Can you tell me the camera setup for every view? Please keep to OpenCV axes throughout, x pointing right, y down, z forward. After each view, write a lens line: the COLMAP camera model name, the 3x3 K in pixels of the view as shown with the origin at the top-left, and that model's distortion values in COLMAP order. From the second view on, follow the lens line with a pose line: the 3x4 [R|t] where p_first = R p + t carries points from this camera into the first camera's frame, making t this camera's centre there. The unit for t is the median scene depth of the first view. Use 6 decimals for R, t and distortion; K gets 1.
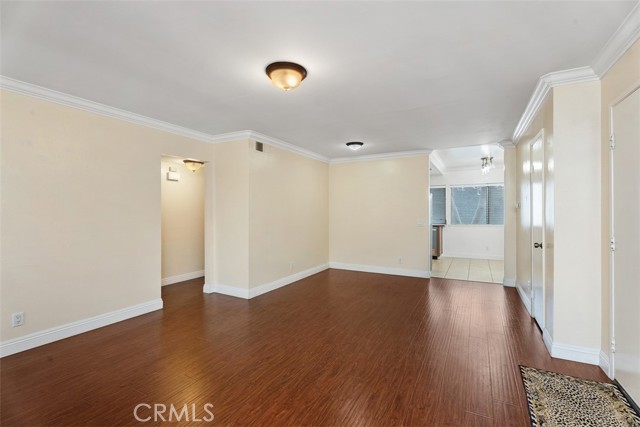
lens RADIAL K [[286.7, 0, 321.3], [0, 286.7, 210.0], [0, 0, 1]] dist [-0.000612, -0.000296]
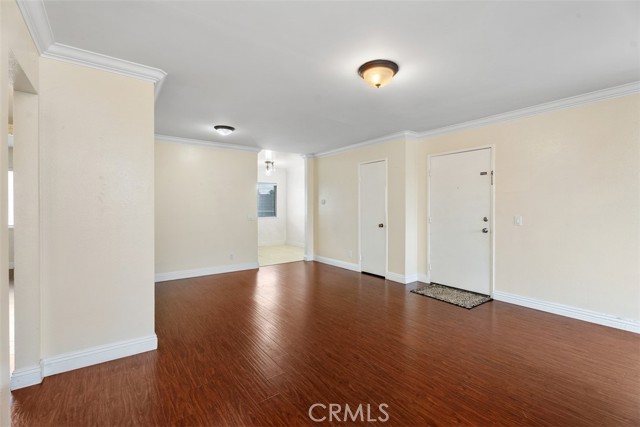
lens RADIAL K [[286.7, 0, 321.3], [0, 286.7, 210.0], [0, 0, 1]] dist [-0.000612, -0.000296]
pose [[0.422290, -0.011703, 0.906385, -0.639032], [-0.001626, 0.999905, 0.013668, 0.006796], [-0.906459, -0.007246, 0.422231, 0.412557]]
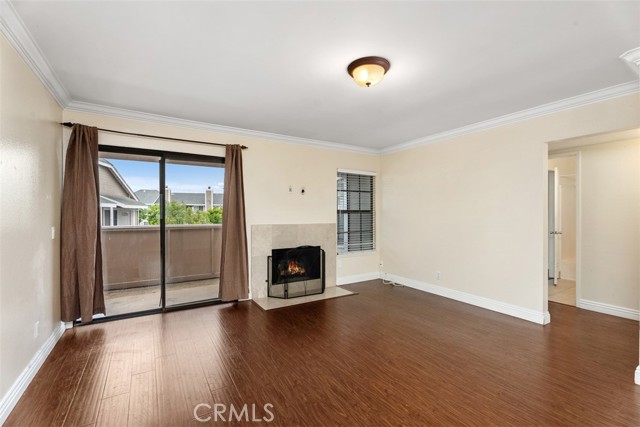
lens RADIAL K [[284.8, 0, 320.0], [0, 284.8, 213.5], [0, 0, 1]] dist [0.001652, 0.000162]
pose [[-0.500421, 0.003370, -0.865775, 0.445087], [0.005969, 0.999982, 0.000443, 0.007174], [0.865761, -0.004946, -0.500432, 0.743740]]
